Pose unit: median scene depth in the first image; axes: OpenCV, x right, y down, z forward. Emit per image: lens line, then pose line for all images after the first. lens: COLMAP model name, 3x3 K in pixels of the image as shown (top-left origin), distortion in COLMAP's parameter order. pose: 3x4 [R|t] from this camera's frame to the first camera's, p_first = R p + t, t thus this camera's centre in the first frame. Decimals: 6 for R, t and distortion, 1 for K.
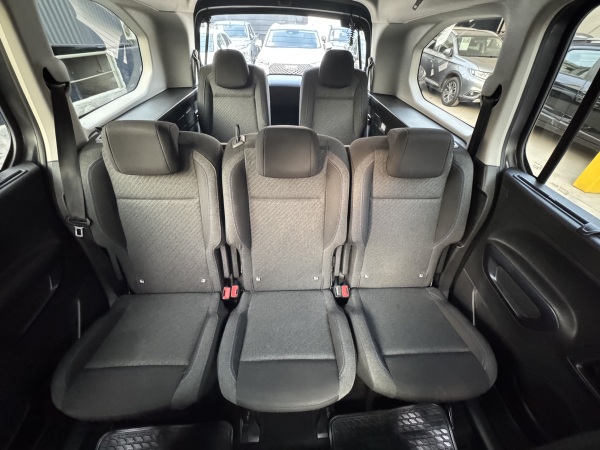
lens RADIAL K [[238.8, 0, 300.0], [0, 238.8, 225.0], [0, 0, 1]] dist [0.001712, 0.000213]
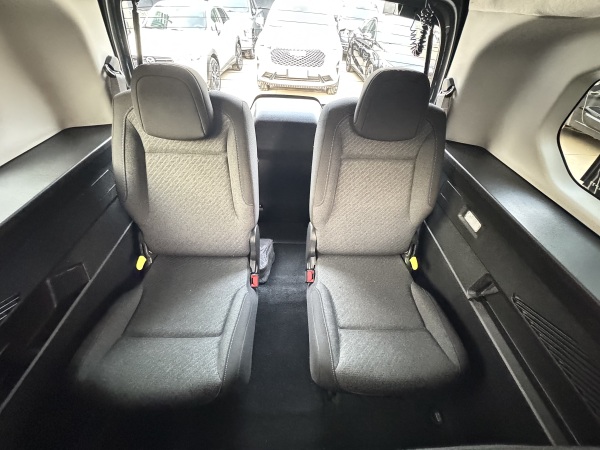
lens RADIAL K [[237.5, 0, 308.9], [0, 237.5, 226.2], [0, 0, 1]] dist [-0.012623, -0.000150]
pose [[0.999745, 0.012583, 0.018774, -0.020174], [-0.013935, 0.997181, 0.073726, -0.418887], [-0.017793, -0.073969, 0.997102, 0.472716]]
